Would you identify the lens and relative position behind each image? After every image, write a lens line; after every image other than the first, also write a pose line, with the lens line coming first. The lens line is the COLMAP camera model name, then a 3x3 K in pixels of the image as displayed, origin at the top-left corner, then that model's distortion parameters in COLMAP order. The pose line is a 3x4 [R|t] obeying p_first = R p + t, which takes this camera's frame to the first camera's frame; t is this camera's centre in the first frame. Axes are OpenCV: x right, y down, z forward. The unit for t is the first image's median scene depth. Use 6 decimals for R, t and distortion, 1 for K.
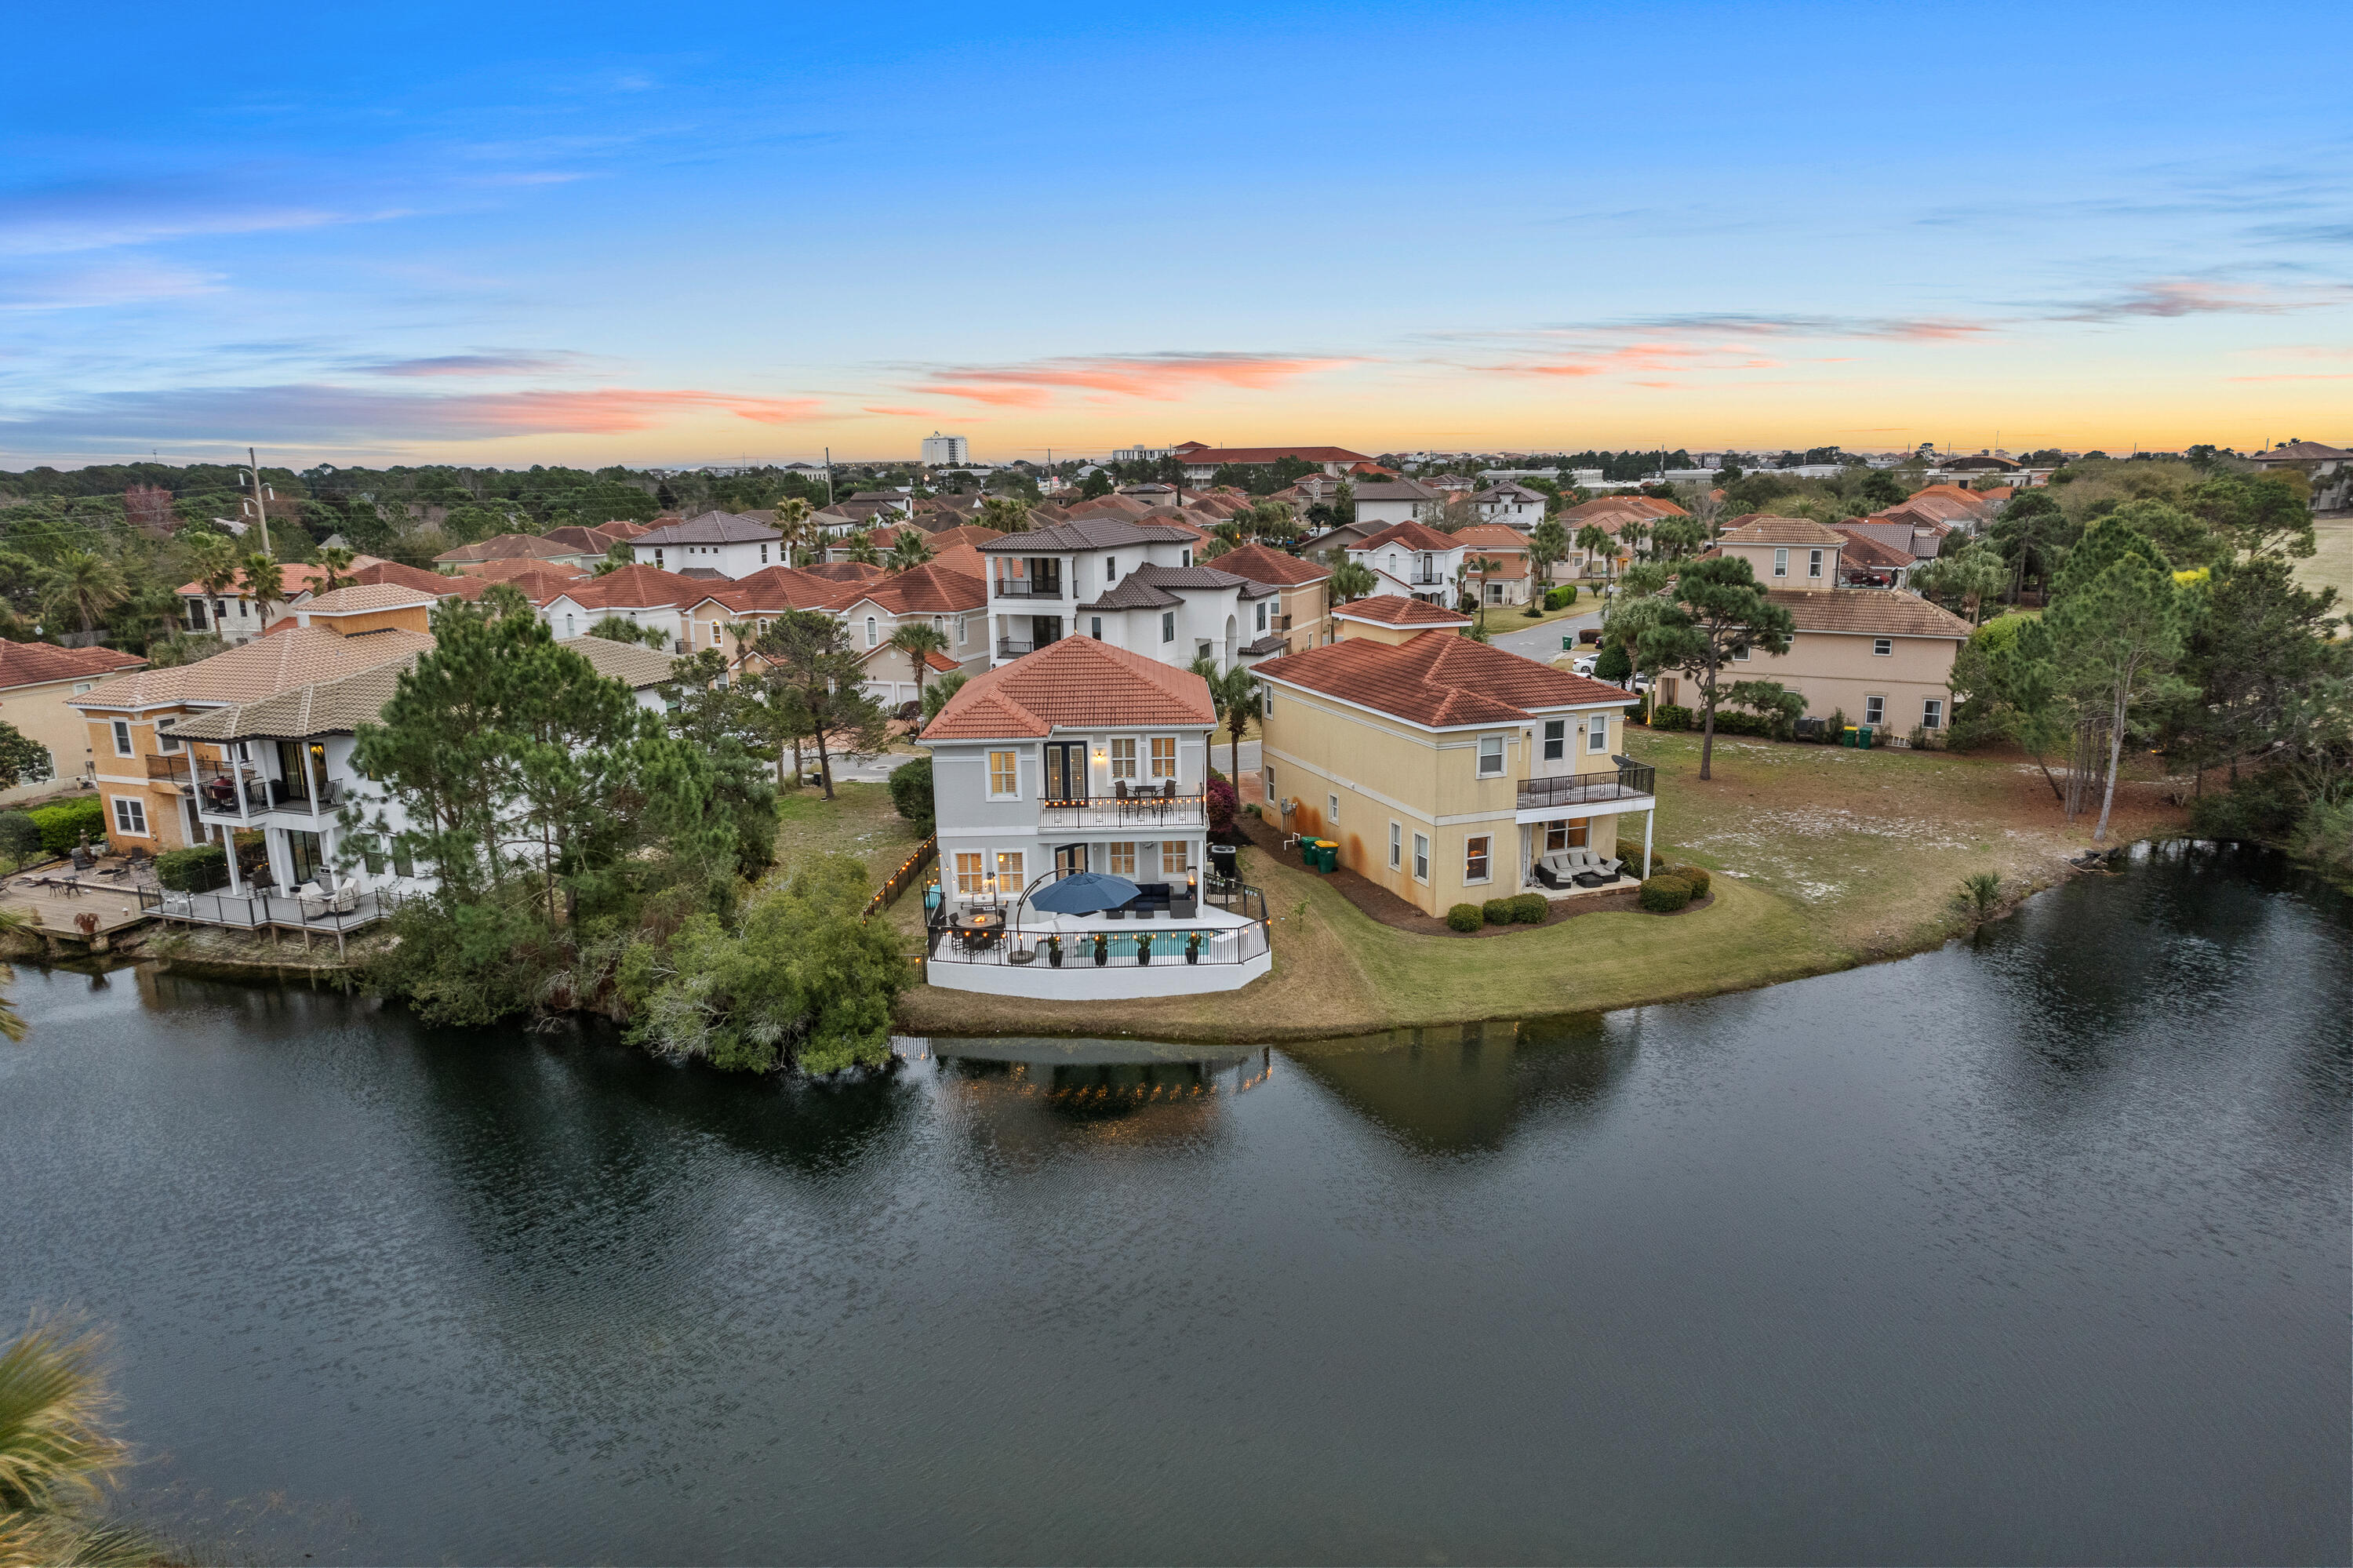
lens RADIAL K [[1511.7, 0, 1176.5], [0, 1511.7, 784.0], [0, 0, 1]] dist [-0.061827, 0.060267]
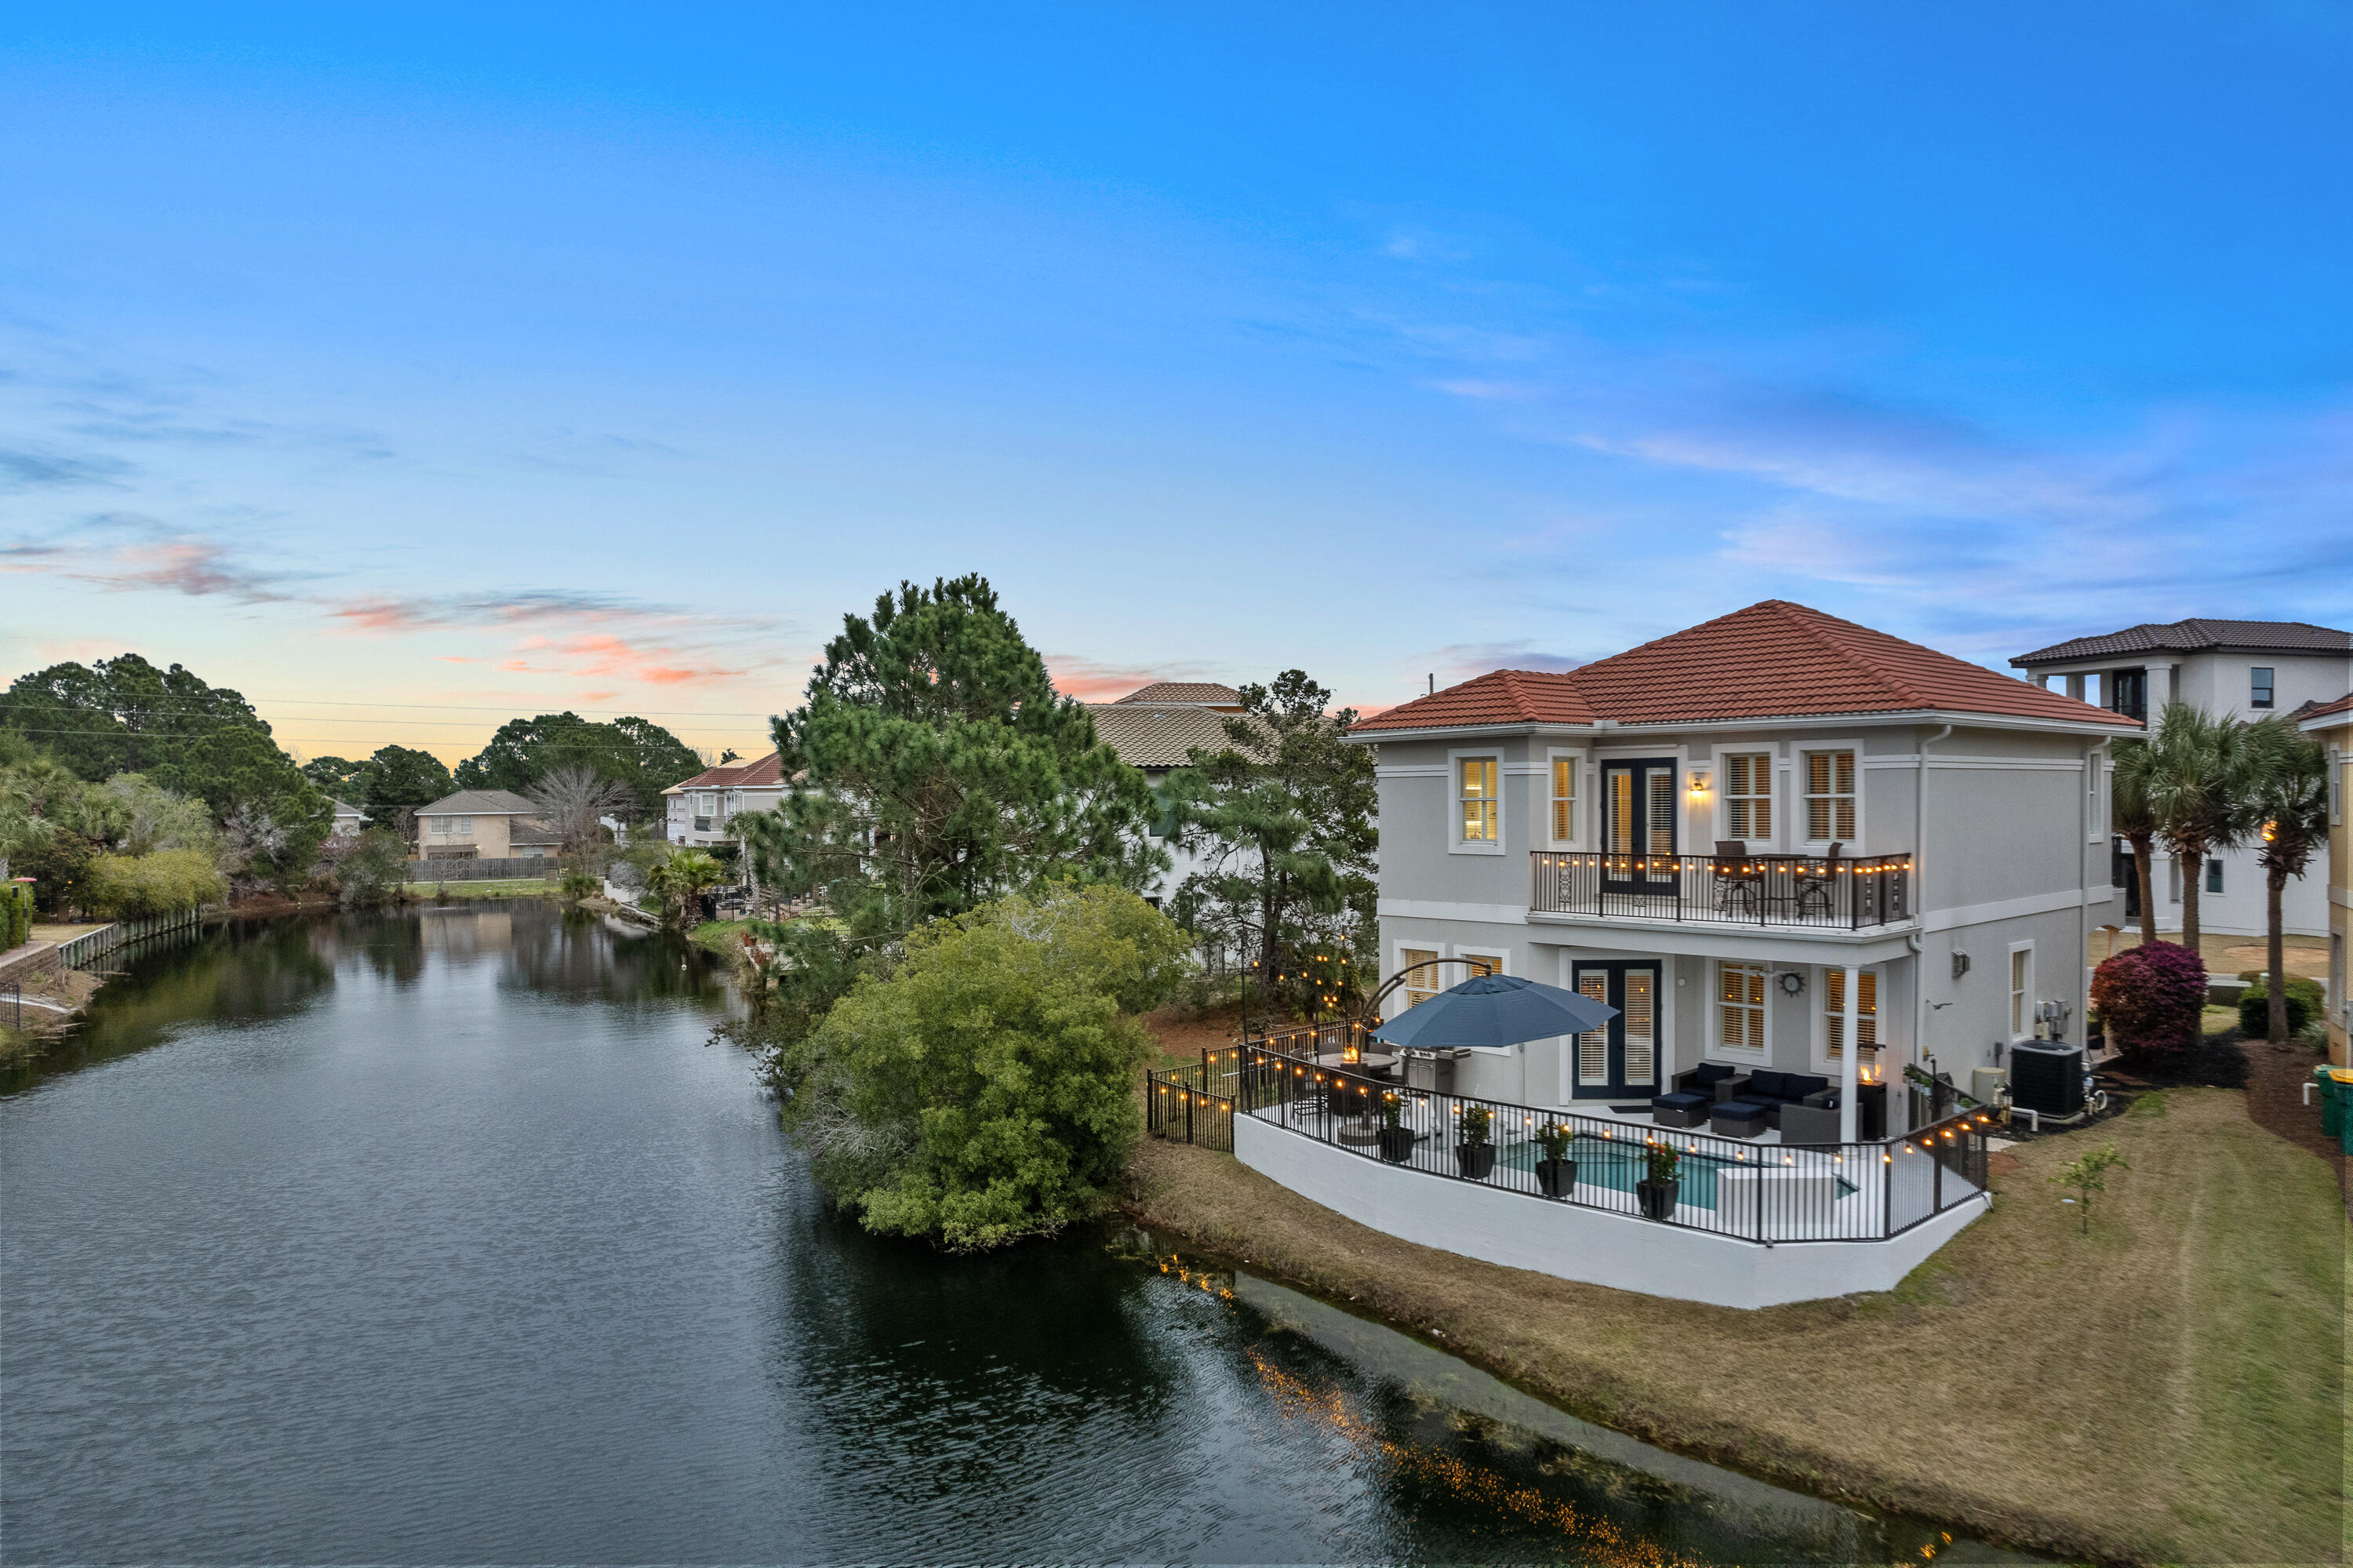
lens RADIAL K [[1514.9, 0, 1170.9], [0, 1514.9, 803.5], [0, 0, 1]] dist [-0.070725, 0.055636]
pose [[0.637658, 0.008968, -0.770268, 0.204271], [-0.164230, 0.978526, -0.124563, 0.071255], [0.752609, 0.205930, 0.625437, 0.549262]]
